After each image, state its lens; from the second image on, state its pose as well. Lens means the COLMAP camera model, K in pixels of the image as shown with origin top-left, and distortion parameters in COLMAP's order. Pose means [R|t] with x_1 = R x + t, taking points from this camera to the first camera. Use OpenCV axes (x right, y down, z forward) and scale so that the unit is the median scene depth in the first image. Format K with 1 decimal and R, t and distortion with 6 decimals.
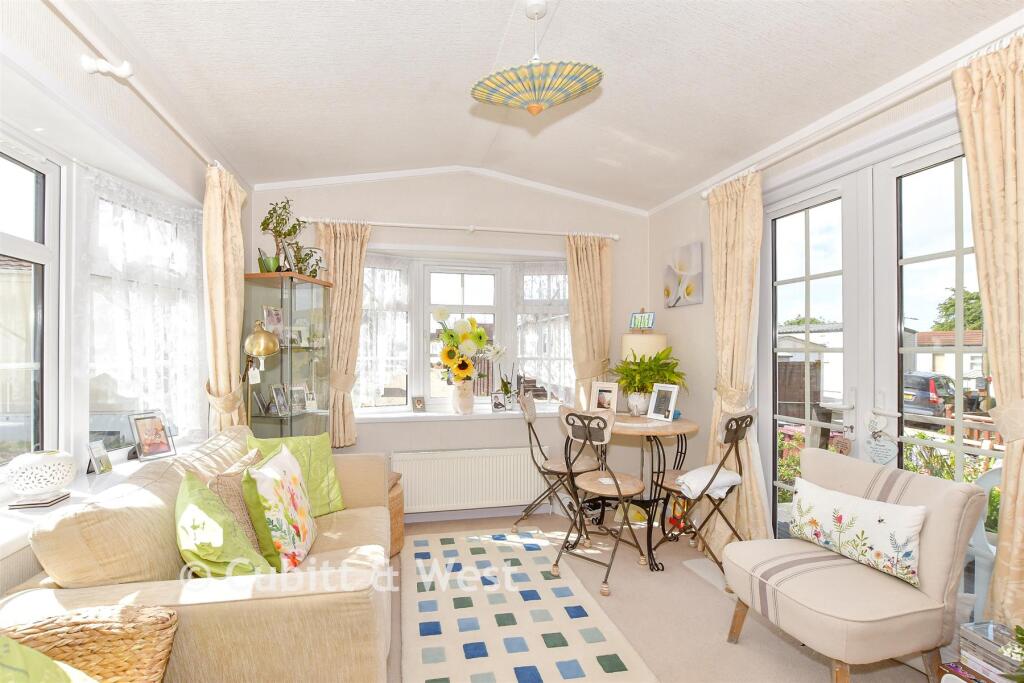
lens RADIAL K [[446.2, 0, 507.2], [0, 446.2, 348.5], [0, 0, 1]] dist [-0.002306, -0.000009]
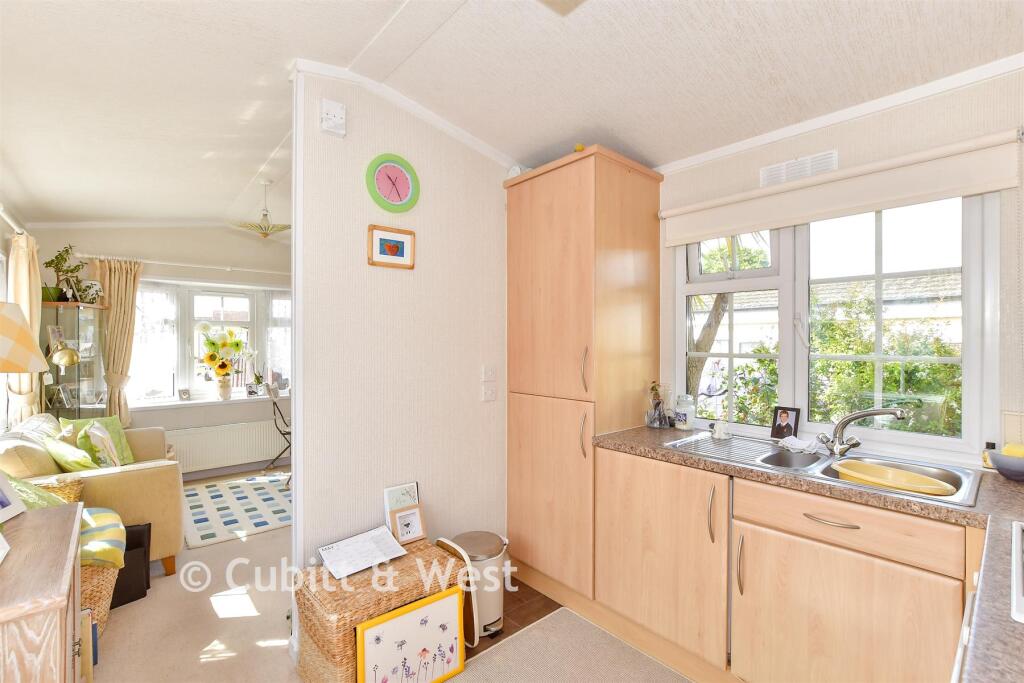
lens RADIAL K [[446.2, 0, 486.8], [0, 446.2, 337.7], [0, 0, 1]] dist [-0.002306, -0.000009]
pose [[0.907567, -0.004534, 0.419882, 0.072317], [0.005129, 0.999987, -0.000288, -0.048241], [-0.419875, 0.002414, 0.907579, -0.682064]]
